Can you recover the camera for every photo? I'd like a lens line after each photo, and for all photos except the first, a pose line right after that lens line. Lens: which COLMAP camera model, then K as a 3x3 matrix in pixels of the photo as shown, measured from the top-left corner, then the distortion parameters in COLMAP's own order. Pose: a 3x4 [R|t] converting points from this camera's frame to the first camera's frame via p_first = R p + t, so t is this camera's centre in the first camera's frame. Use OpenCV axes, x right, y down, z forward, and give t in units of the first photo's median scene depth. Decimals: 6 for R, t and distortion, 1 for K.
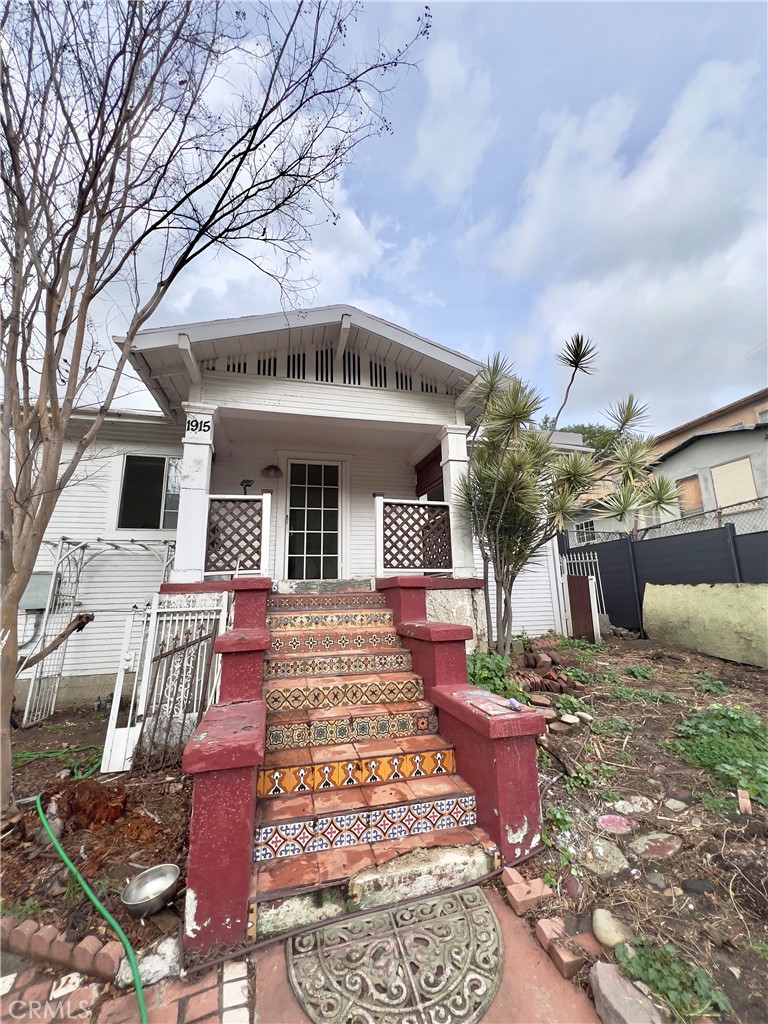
lens RADIAL K [[414.6, 0, 382.9], [0, 414.6, 515.7], [0, 0, 1]] dist [-0.001410, 0.000435]
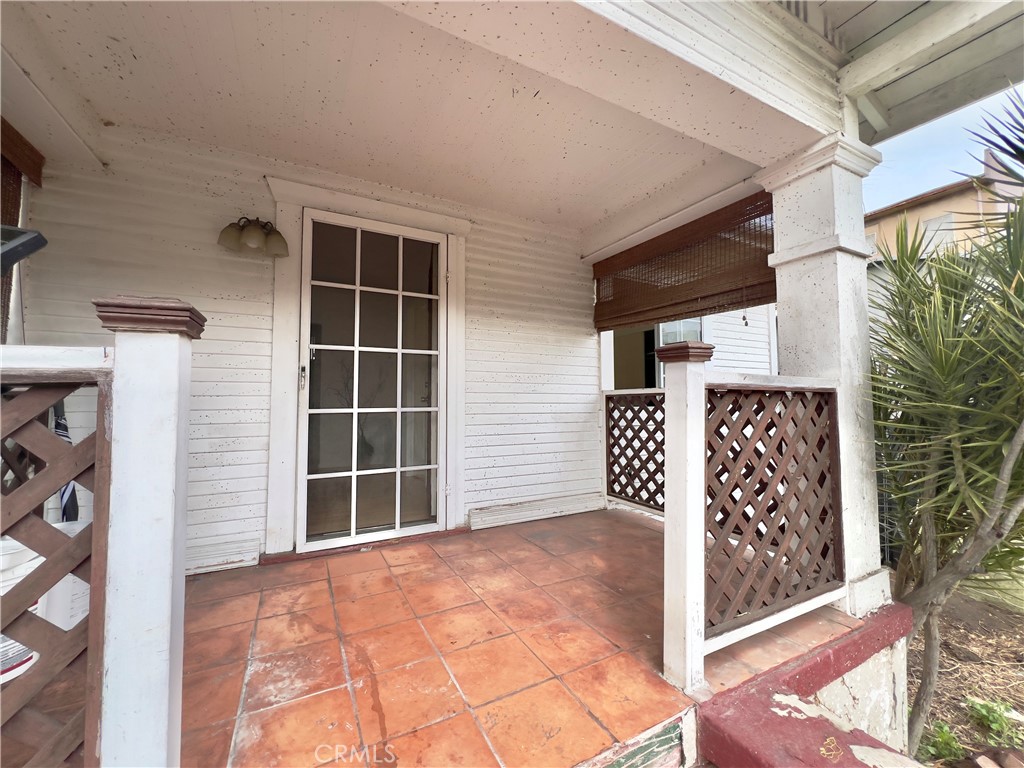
lens RADIAL K [[412.2, 0, 511.6], [0, 412.2, 383.6], [0, 0, 1]] dist [0.000124, 0.000546]
pose [[0.972583, 0.027376, 0.230937, -0.131589], [-0.061924, 0.987681, 0.143708, -0.048202], [-0.224158, -0.154068, 0.962297, 0.589316]]
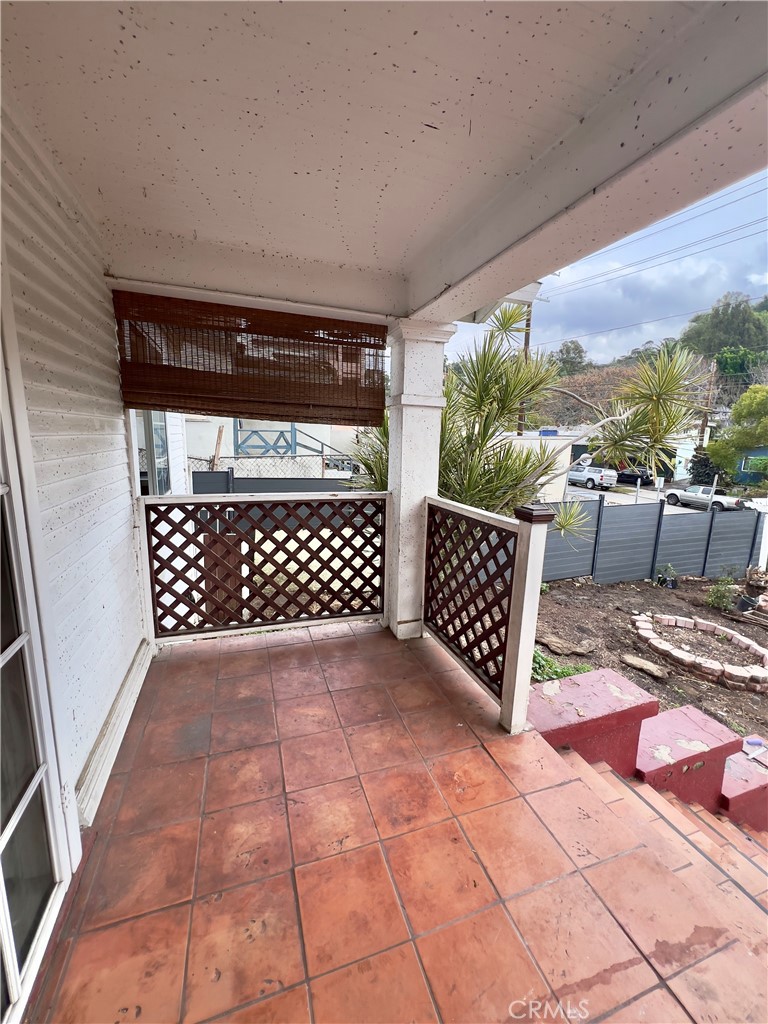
lens RADIAL K [[414.6, 0, 390.6], [0, 414.6, 511.6], [0, 0, 1]] dist [-0.001410, 0.000435]
pose [[-0.089677, -0.160881, 0.982891, -0.264100], [-0.232407, 0.963004, 0.136421, -0.057498], [-0.968476, -0.216197, -0.123749, 0.890429]]
